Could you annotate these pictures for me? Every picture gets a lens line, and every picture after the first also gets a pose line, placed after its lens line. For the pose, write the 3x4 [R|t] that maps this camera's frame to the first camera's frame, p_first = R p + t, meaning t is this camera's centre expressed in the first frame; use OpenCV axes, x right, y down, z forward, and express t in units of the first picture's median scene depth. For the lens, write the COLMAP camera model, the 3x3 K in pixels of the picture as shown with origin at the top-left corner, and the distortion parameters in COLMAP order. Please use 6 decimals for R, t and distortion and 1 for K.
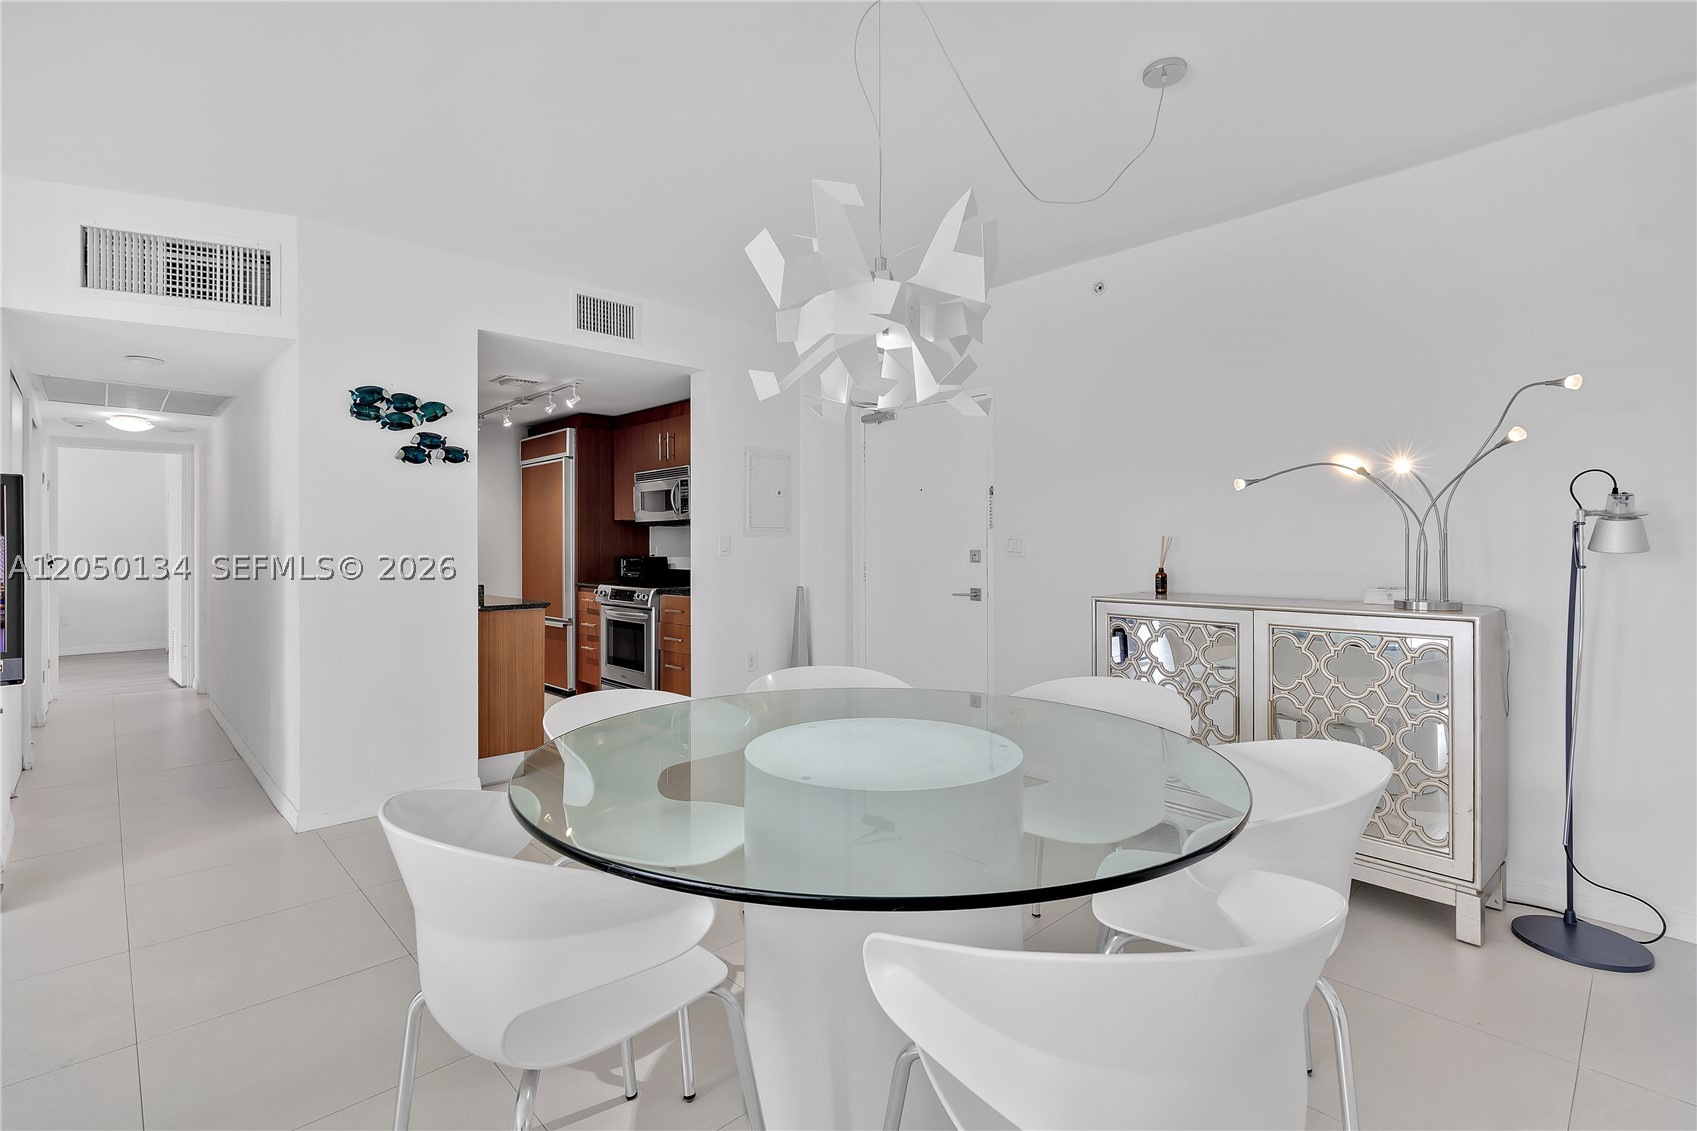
lens RADIAL K [[778.9, 0, 846.9], [0, 778.9, 539.4], [0, 0, 1]] dist [-0.002277, 0.000784]
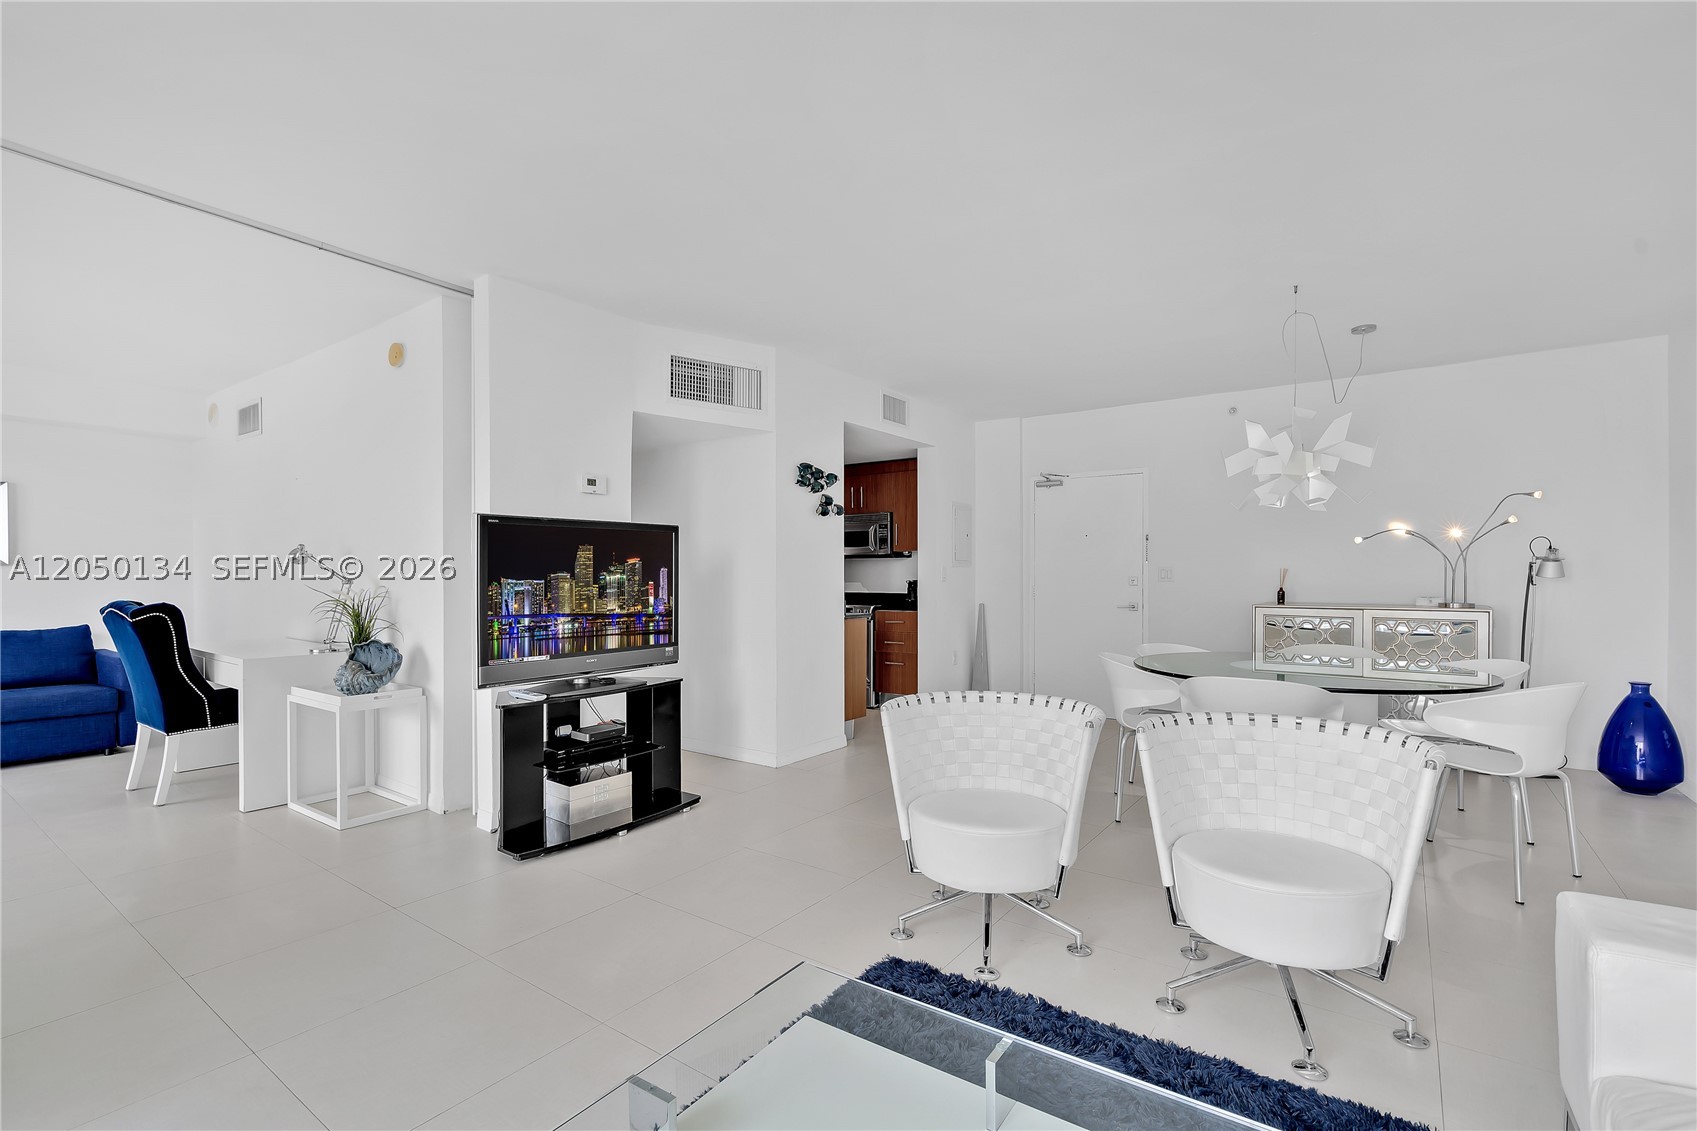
lens RADIAL K [[778.9, 0, 835.9], [0, 778.9, 572.3], [0, 0, 1]] dist [-0.002277, 0.000784]
pose [[0.983106, 0.003416, 0.183004, -0.924424], [-0.003788, 0.999991, 0.001685, 0.005676], [-0.182996, -0.002350, 0.983111, -0.500709]]
